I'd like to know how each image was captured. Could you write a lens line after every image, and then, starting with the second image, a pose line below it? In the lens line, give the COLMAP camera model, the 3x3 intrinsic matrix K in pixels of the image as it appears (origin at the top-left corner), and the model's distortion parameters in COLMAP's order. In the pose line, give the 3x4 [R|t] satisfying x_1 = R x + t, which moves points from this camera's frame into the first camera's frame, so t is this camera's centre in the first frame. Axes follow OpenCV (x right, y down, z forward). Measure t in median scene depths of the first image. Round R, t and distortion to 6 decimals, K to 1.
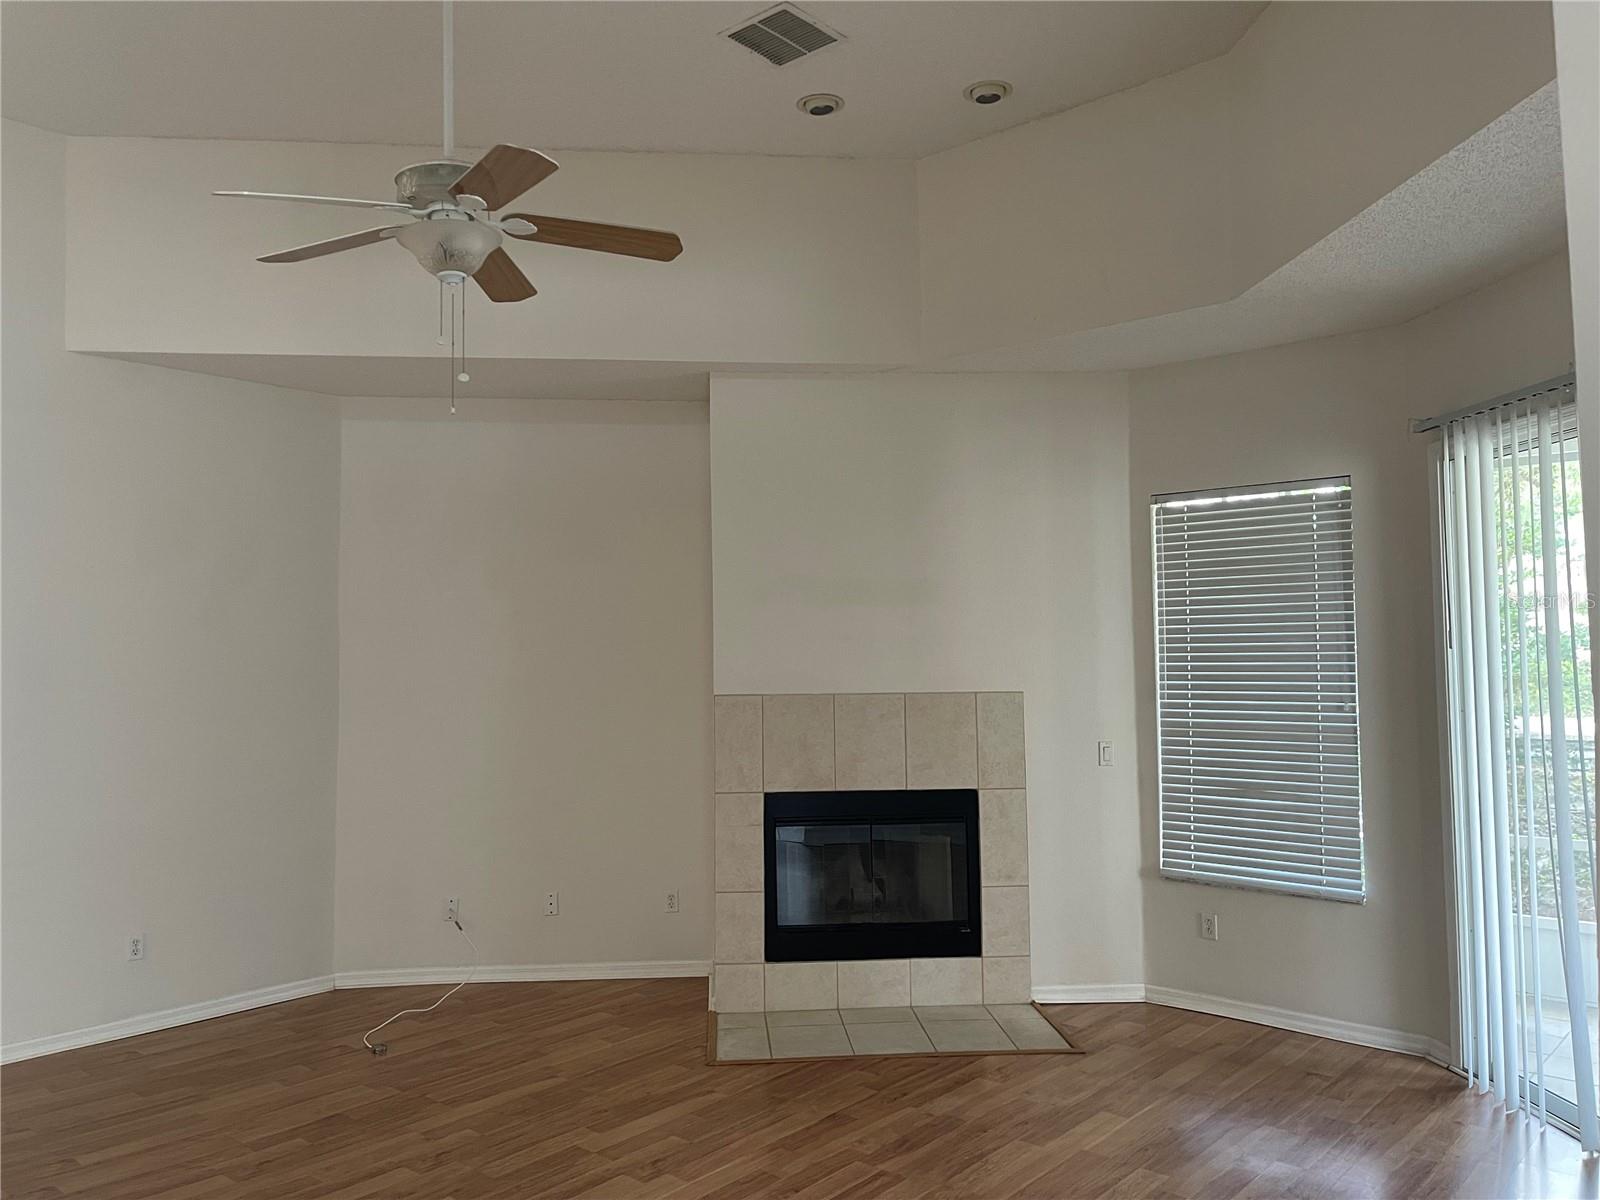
lens RADIAL K [[1221.7, 0, 806.3], [0, 1221.7, 604.4], [0, 0, 1]] dist [0.078715, -0.108641]
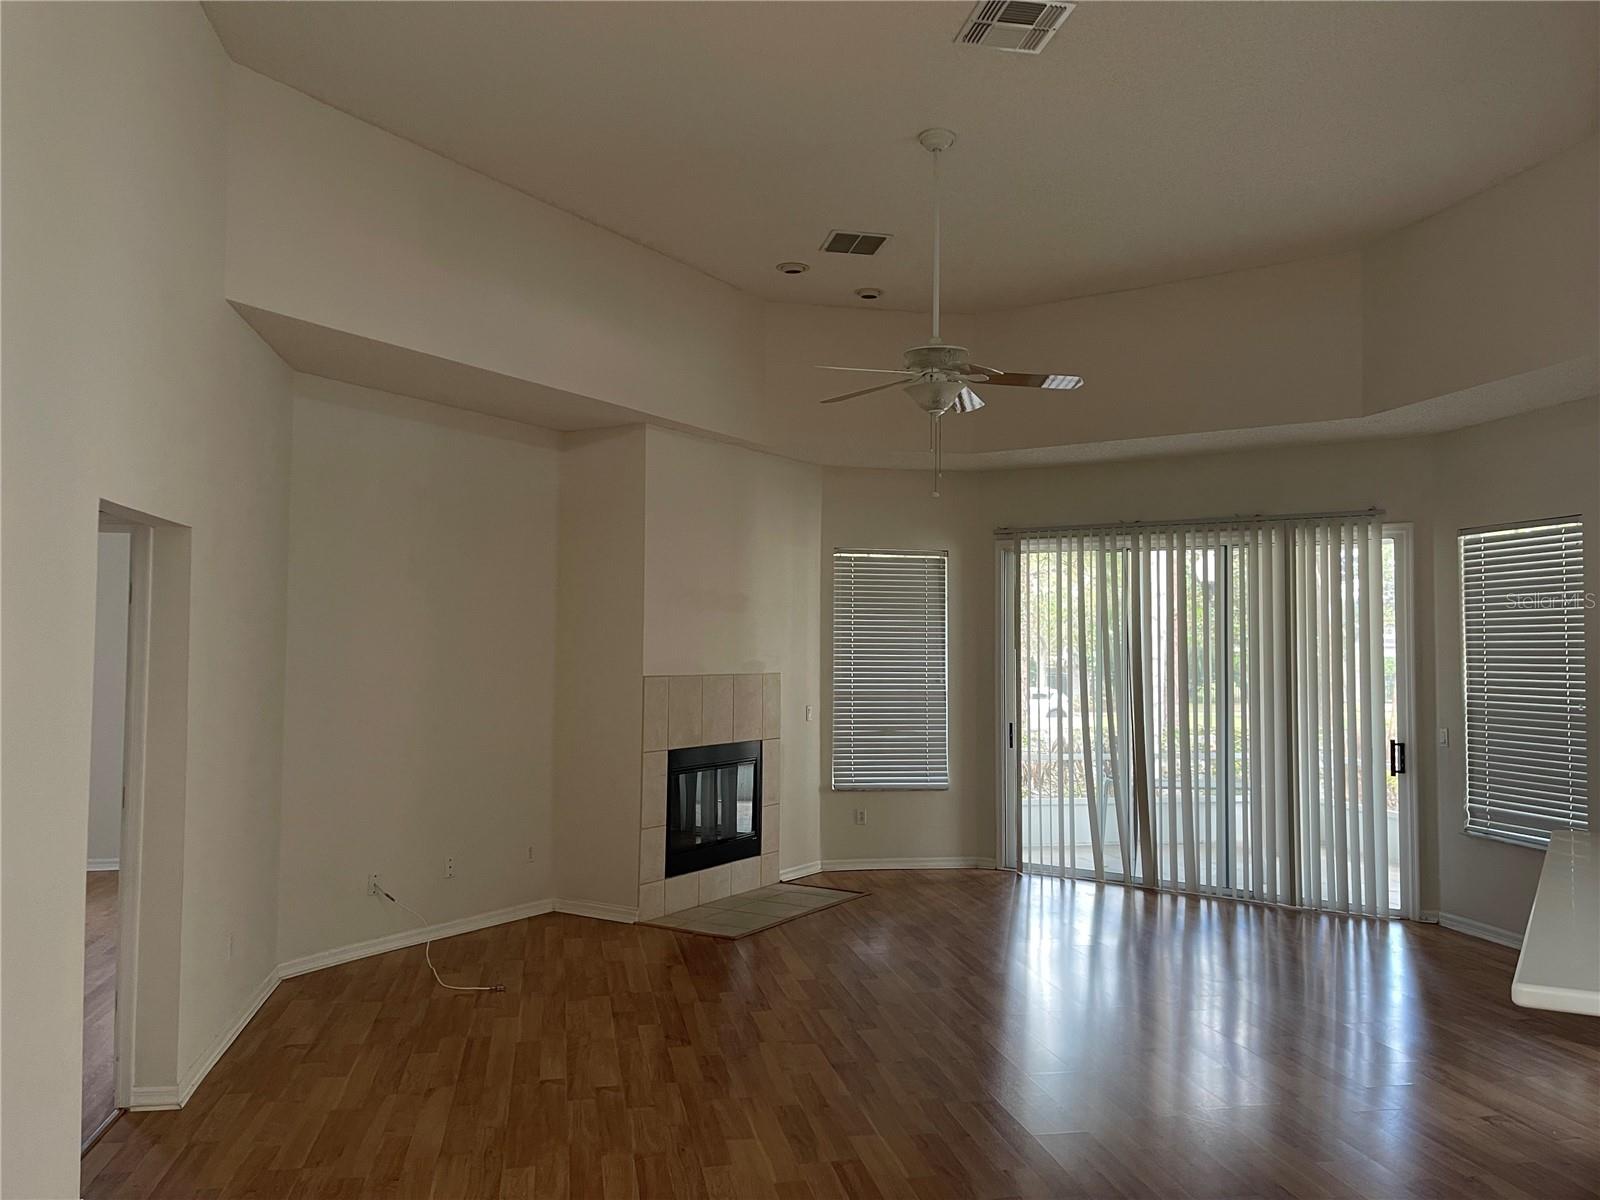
lens RADIAL K [[1221.7, 0, 806.3], [0, 1221.7, 604.4], [0, 0, 1]] dist [0.078715, -0.108641]
pose [[0.590429, 0.045334, 0.805815, -1.020849], [-0.045590, 0.998700, -0.022782, 0.021032], [-0.805801, -0.023286, 0.591729, 0.107487]]
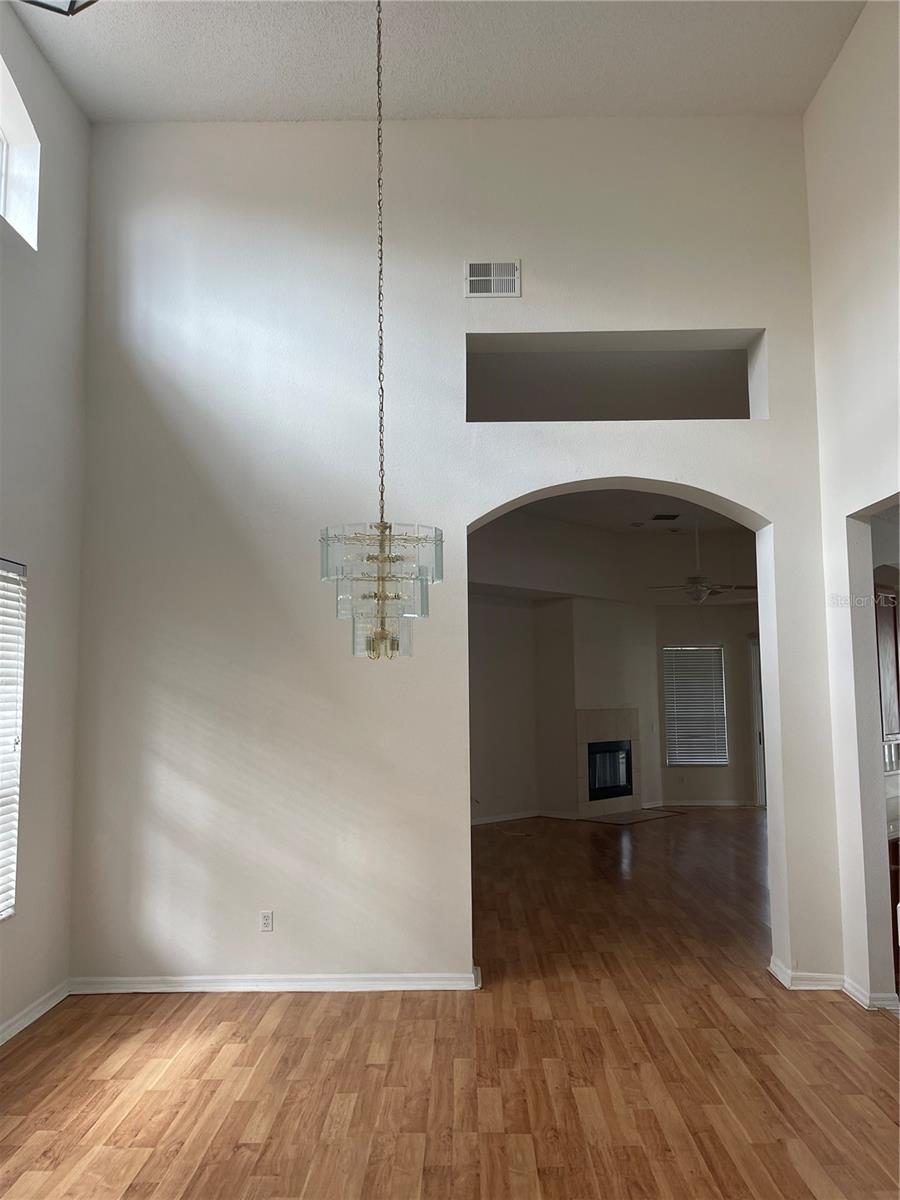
lens RADIAL K [[916.3, 0, 450.0], [0, 916.3, 600.0], [0, 0, 1]] dist [0.078715, -0.108641]
pose [[0.752442, 0.069220, 0.655011, -1.752953], [-0.027078, 0.996873, -0.074242, -0.014350], [-0.658102, 0.038127, 0.751963, -0.445760]]
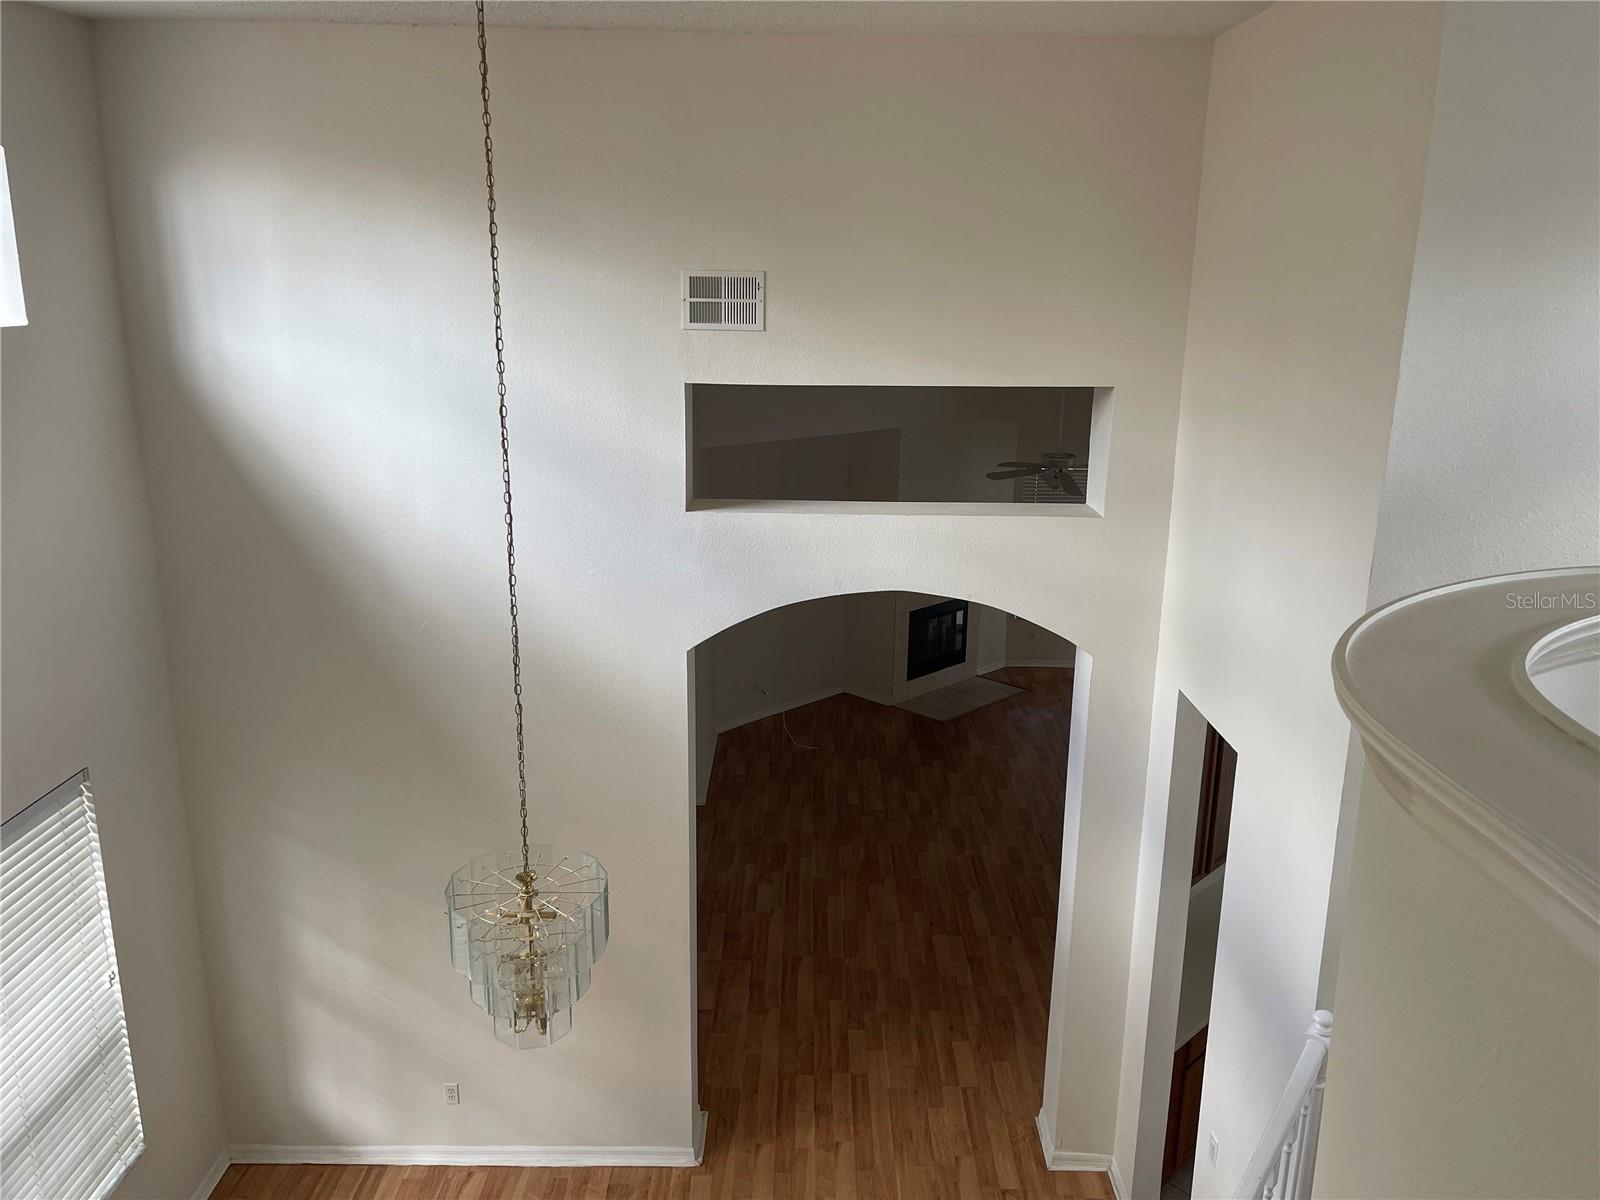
lens RADIAL K [[1221.7, 0, 806.3], [0, 1221.7, 604.4], [0, 0, 1]] dist [0.078715, -0.108641]
pose [[0.742791, -0.147556, 0.653061, -1.665038], [-0.049616, 0.960598, 0.273476, -0.470476], [-0.667682, -0.235538, 0.706203, -0.468306]]
